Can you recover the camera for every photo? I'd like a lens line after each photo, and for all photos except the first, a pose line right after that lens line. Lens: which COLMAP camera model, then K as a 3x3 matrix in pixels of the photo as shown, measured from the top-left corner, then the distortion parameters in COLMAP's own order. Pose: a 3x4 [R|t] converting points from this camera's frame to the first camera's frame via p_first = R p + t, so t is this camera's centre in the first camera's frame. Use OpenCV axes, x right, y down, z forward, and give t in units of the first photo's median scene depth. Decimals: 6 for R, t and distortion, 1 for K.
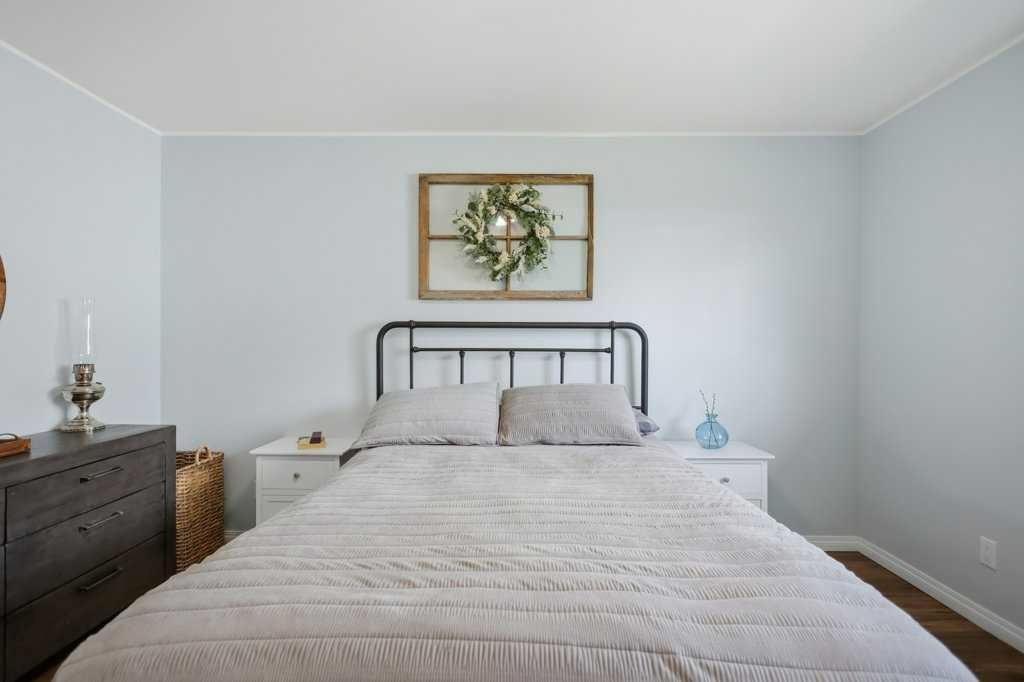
lens RADIAL K [[477.8, 0, 512.9], [0, 477.8, 345.5], [0, 0, 1]] dist [0.004845, 0.001244]
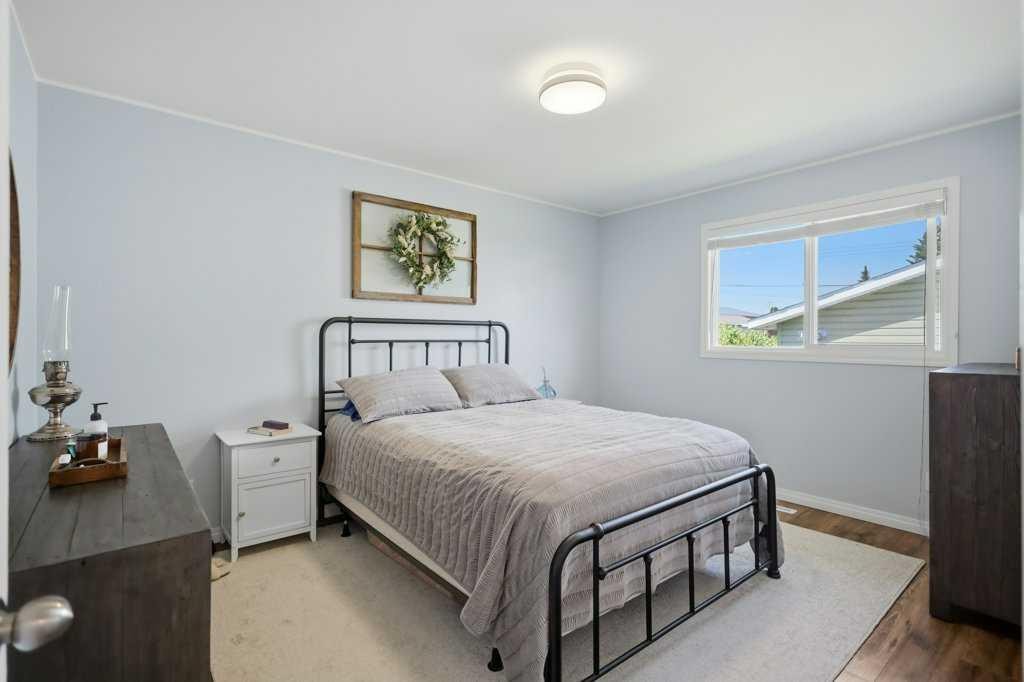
lens RADIAL K [[477.8, 0, 511.3], [0, 477.8, 336.9], [0, 0, 1]] dist [0.004845, 0.001244]
pose [[0.773417, -0.002678, 0.633892, -0.646659], [0.000292, 0.999992, 0.003869, -0.007010], [-0.633897, -0.002807, 0.773412, -0.148495]]
